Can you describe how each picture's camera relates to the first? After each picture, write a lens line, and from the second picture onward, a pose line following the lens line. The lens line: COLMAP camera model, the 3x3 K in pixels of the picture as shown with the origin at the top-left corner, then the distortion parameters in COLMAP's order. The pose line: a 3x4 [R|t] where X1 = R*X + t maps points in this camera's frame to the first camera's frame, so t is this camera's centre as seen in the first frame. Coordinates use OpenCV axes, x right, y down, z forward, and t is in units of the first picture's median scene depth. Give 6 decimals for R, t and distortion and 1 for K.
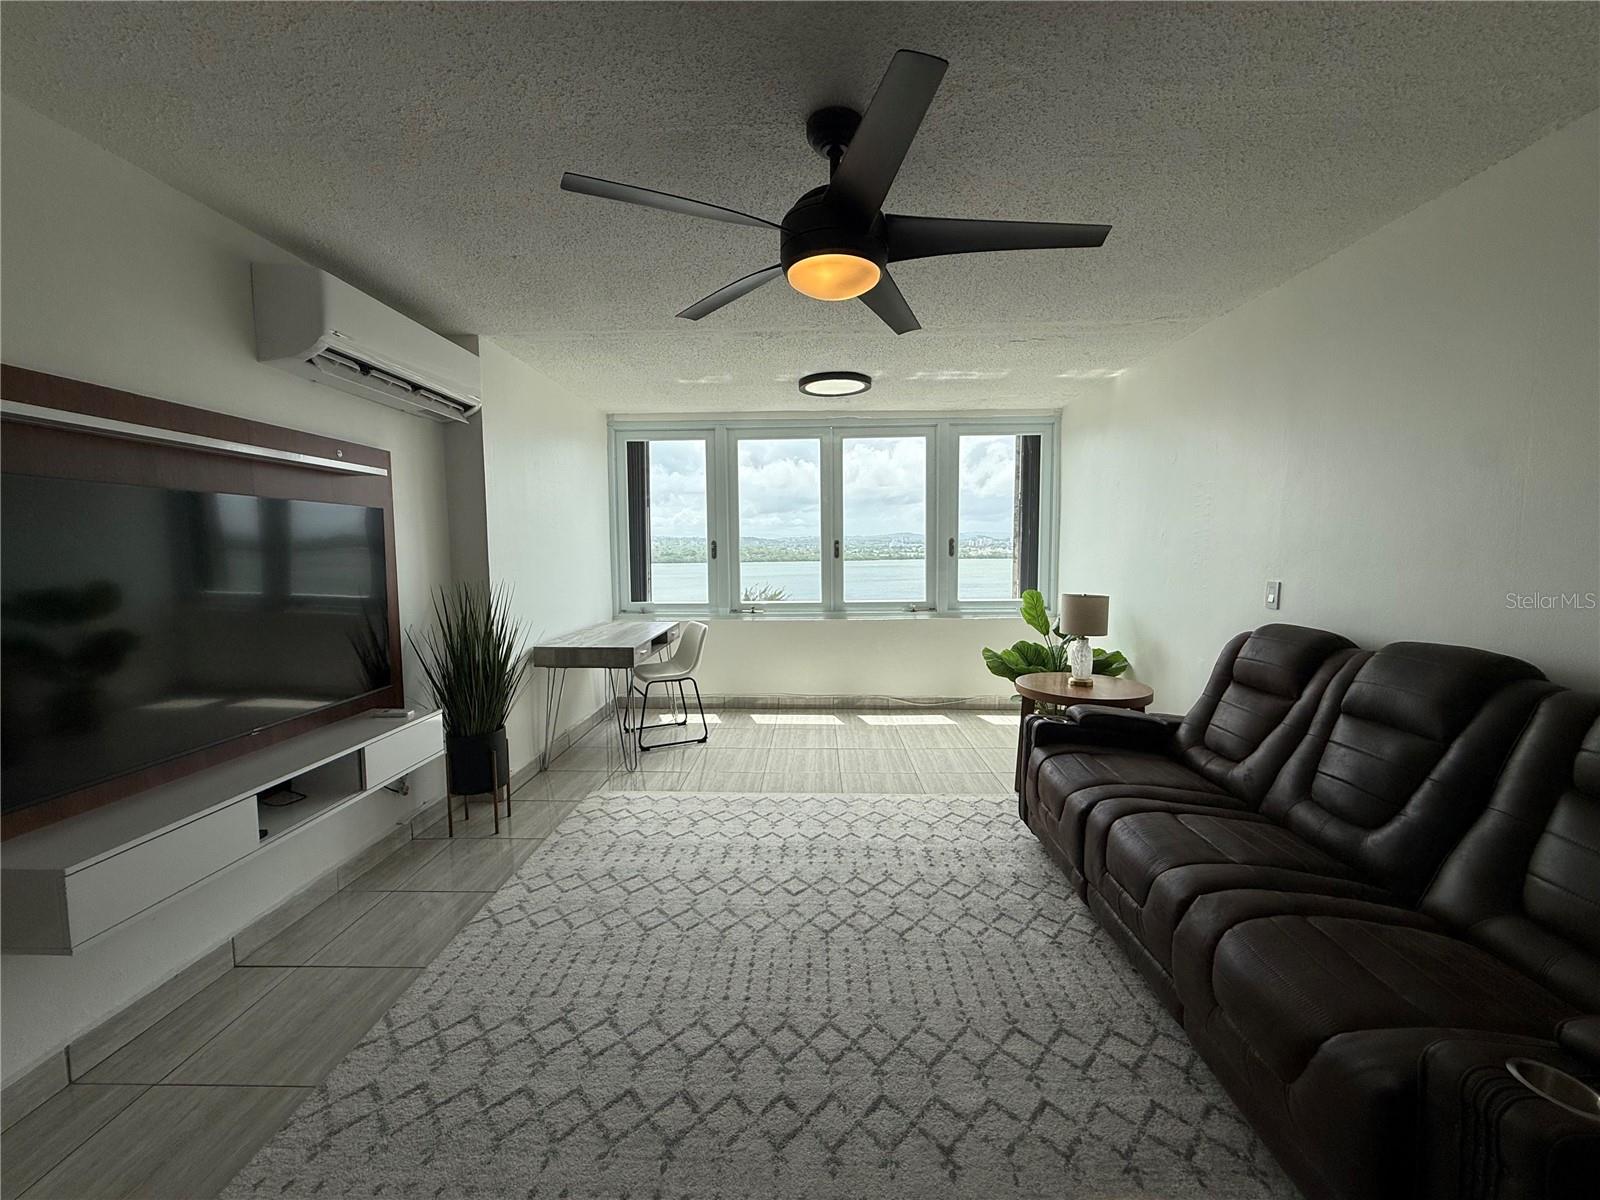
lens RADIAL K [[638.6, 0, 795.7], [0, 638.6, 599.0], [0, 0, 1]] dist [0.001429, -0.000056]
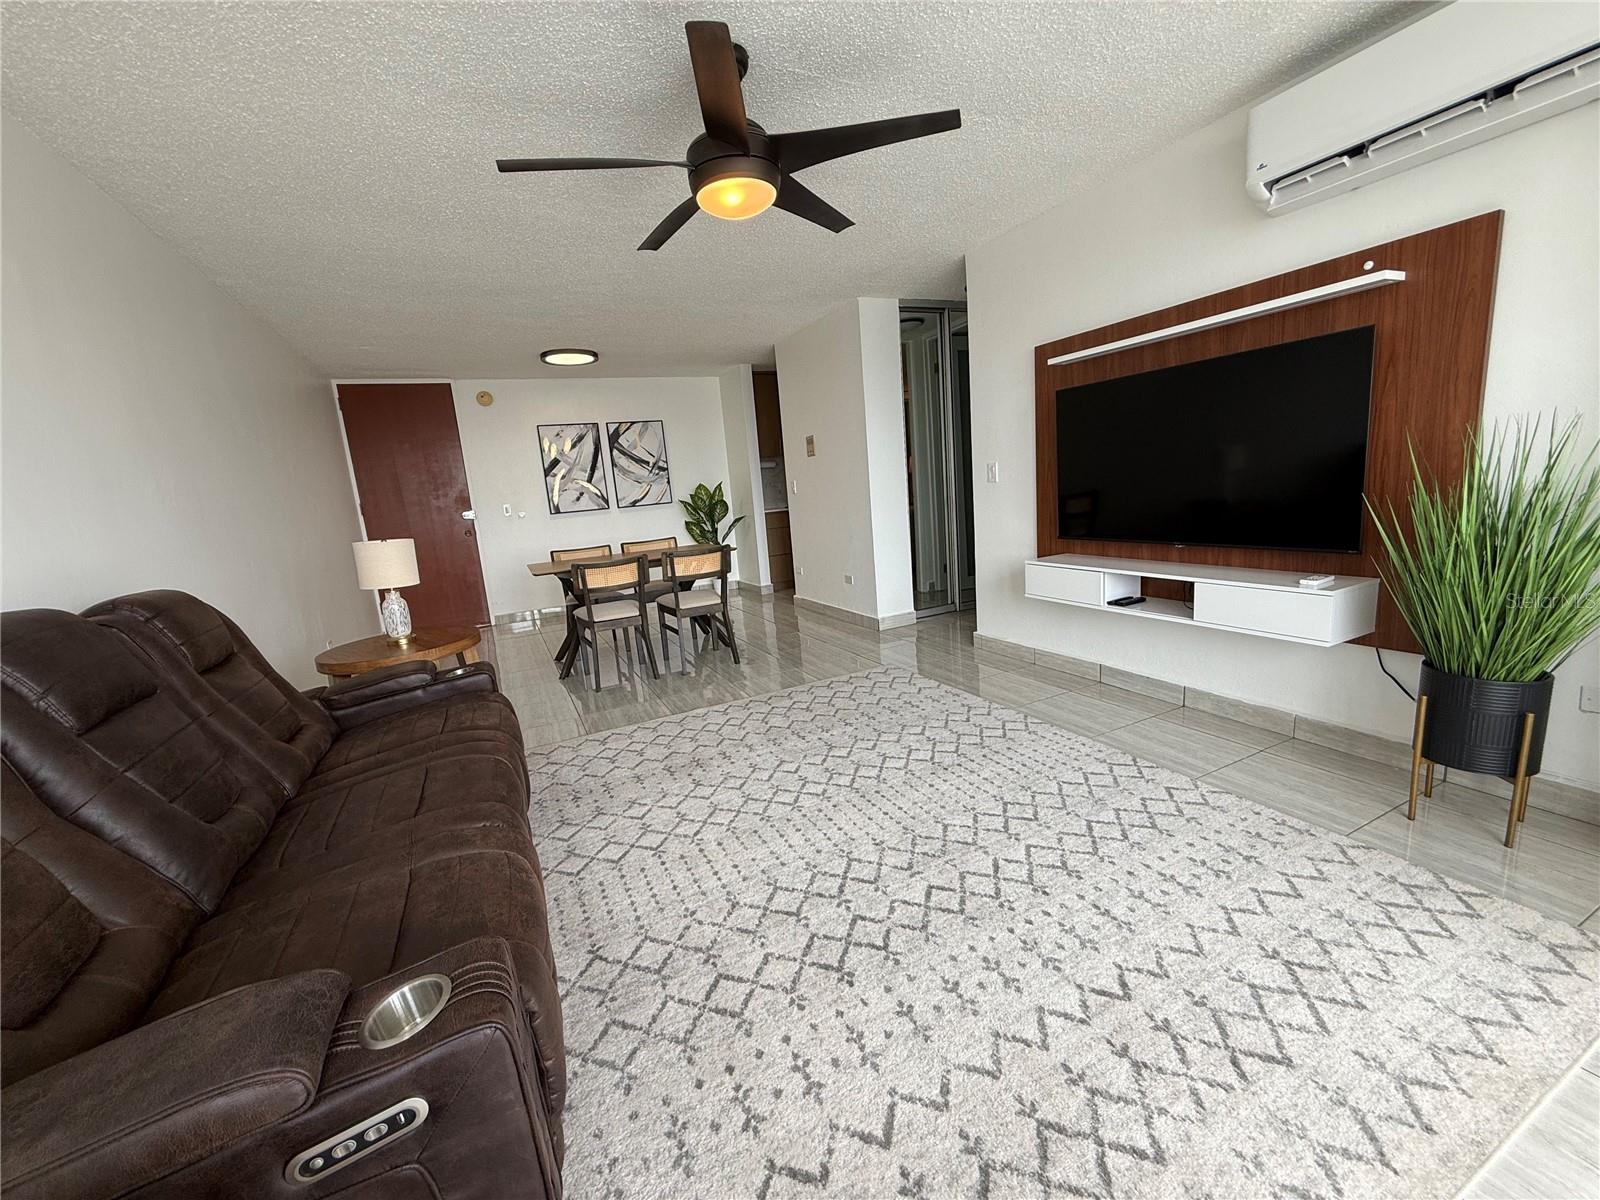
lens RADIAL K [[638.6, 0, 791.8], [0, 638.6, 596.1], [0, 0, 1]] dist [0.001429, -0.000056]
pose [[-0.885022, 0.162716, -0.436187, 0.325318], [0.054400, 0.966658, 0.250225, -0.046874], [0.462359, 0.197726, -0.864366, 1.192146]]
